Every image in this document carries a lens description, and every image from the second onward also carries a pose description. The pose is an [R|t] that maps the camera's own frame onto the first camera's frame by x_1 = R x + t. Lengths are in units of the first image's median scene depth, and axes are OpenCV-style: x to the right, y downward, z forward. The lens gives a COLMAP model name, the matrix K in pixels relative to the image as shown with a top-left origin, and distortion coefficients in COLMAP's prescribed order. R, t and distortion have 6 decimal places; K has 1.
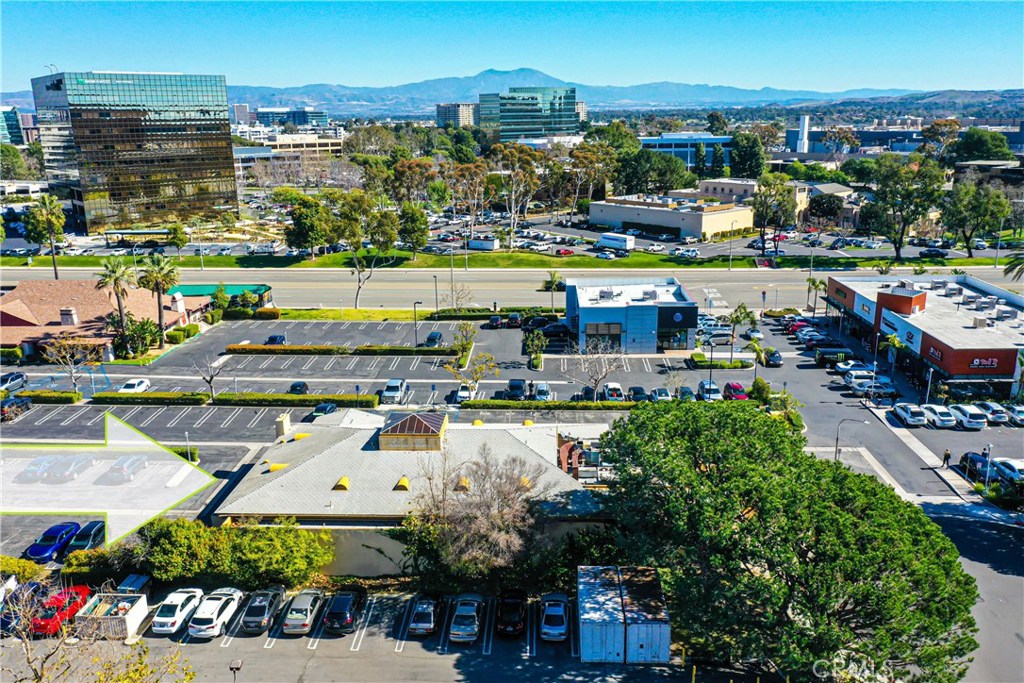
lens RADIAL K [[792.5, 0, 512.5], [0, 792.5, 342.3], [0, 0, 1]] dist [-0.003939, -0.004124]
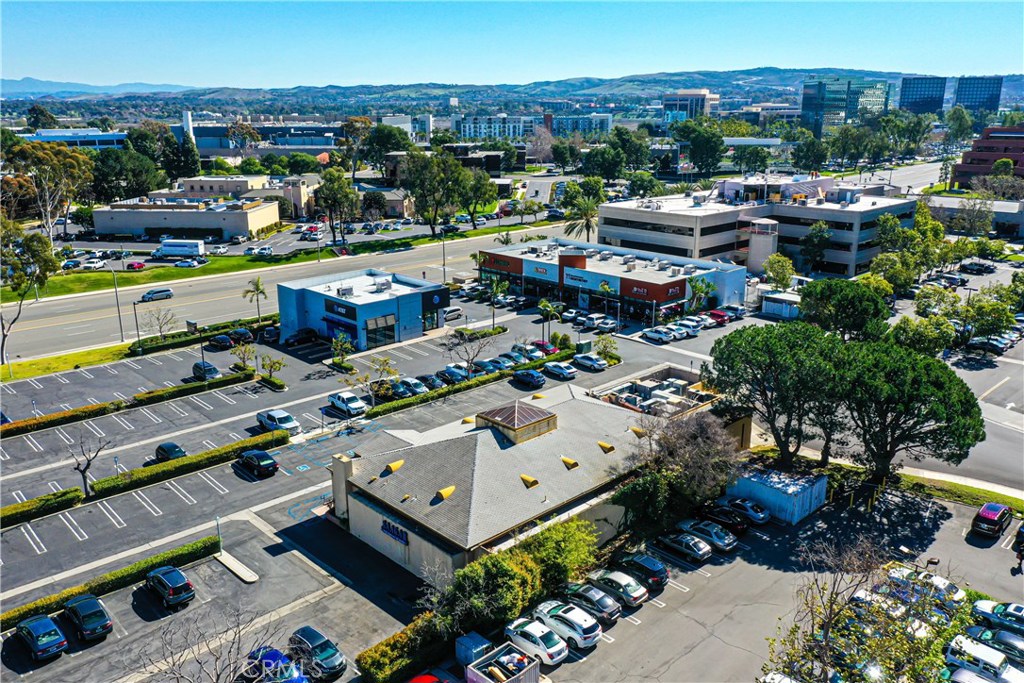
lens RADIAL K [[792.5, 0, 512.8], [0, 792.5, 340.3], [0, 0, 1]] dist [-0.003939, -0.004124]
pose [[0.692813, -0.188759, 0.695975, -0.286884], [0.186440, 0.979205, 0.079983, -0.025808], [-0.696599, 0.074345, 0.713598, 0.088957]]
